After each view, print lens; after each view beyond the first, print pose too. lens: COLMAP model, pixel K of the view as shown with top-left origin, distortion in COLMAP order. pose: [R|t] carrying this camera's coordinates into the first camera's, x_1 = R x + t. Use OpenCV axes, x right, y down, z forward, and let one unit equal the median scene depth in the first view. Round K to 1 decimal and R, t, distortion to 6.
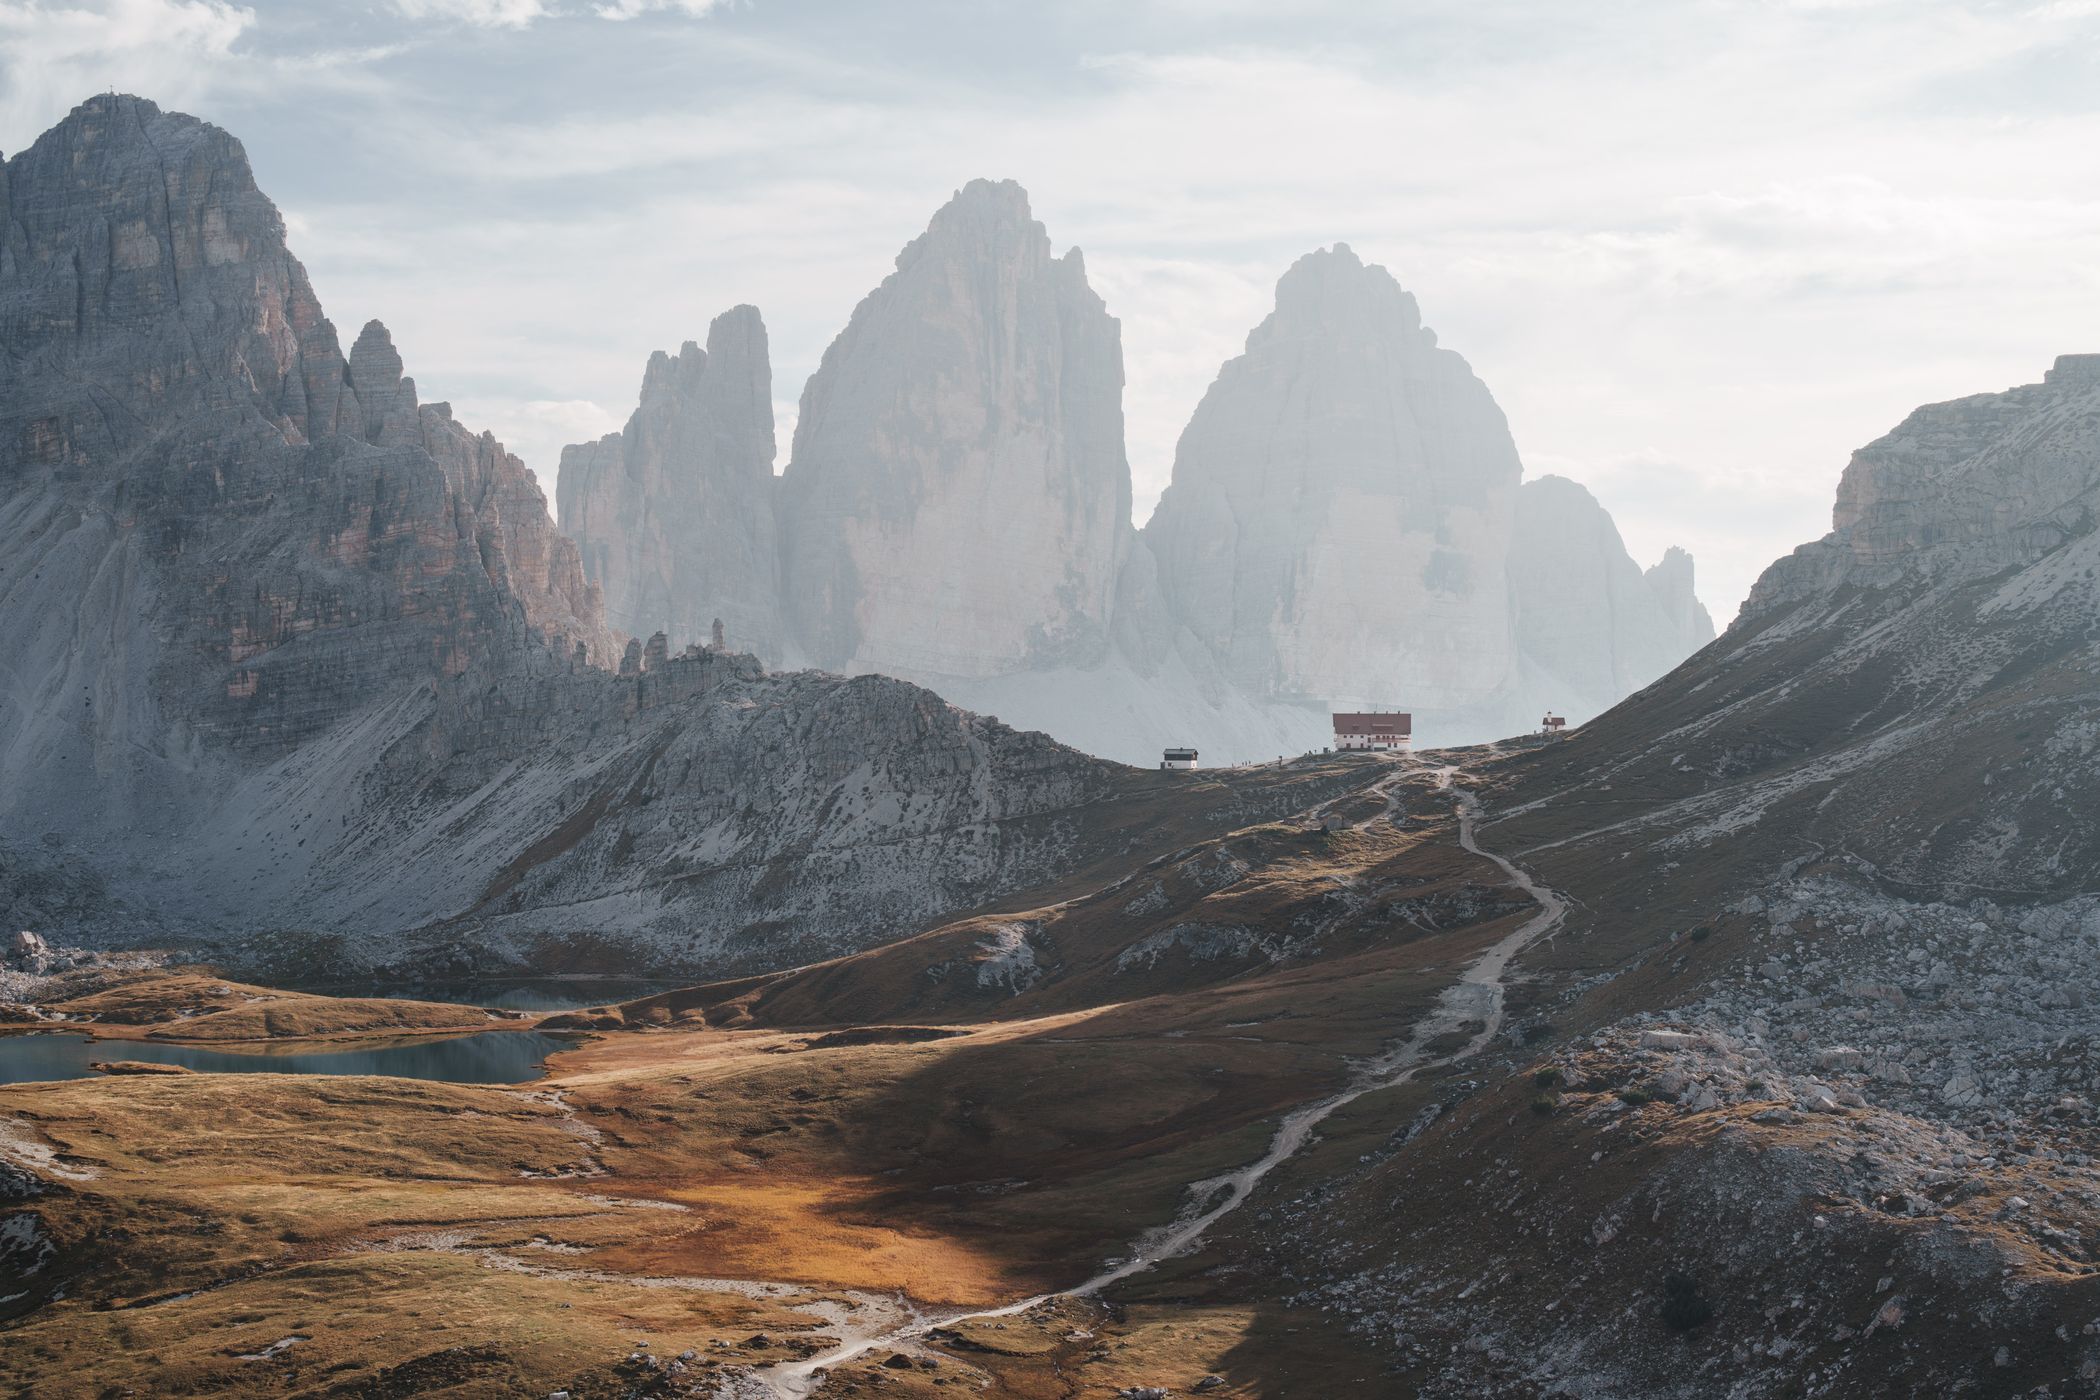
lens RADIAL K [[2895.3, 0, 1049.4], [0, 2895.3, 700.1], [0, 0, 1]] dist [0.172499, 0.008216]
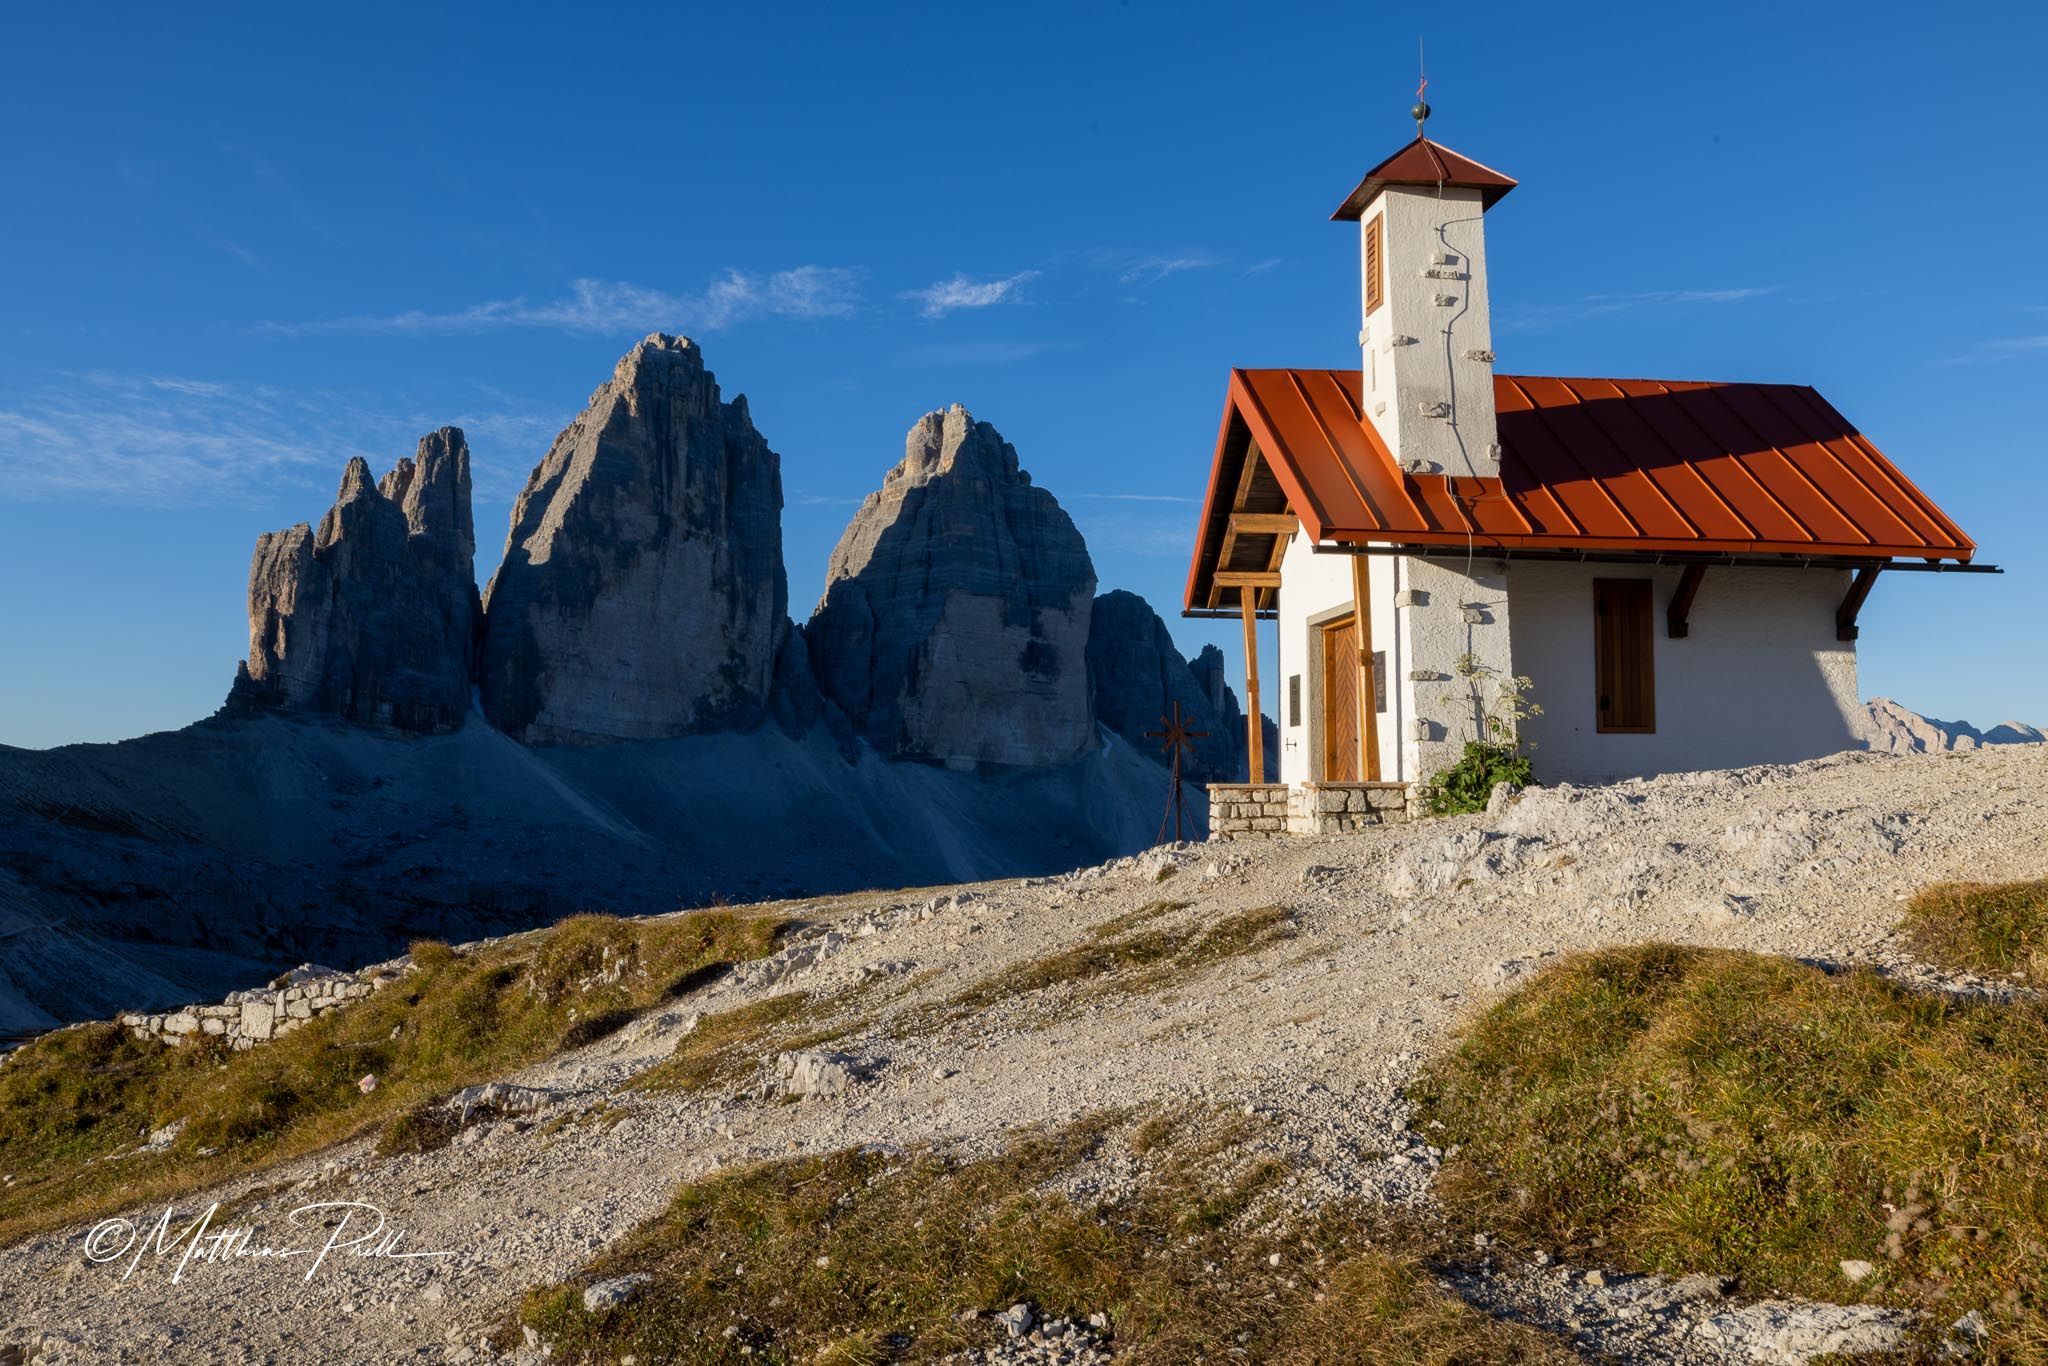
lens RADIAL K [[1622.4, 0, 1025.2], [0, 1622.4, 687.4], [0, 0, 1]] dist [0.000575, 0.002219]
pose [[0.993536, 0.003388, 0.113470, 0.052102], [0.001982, 0.998885, -0.047173, 0.002494], [-0.113504, 0.047092, 0.992421, 0.307783]]
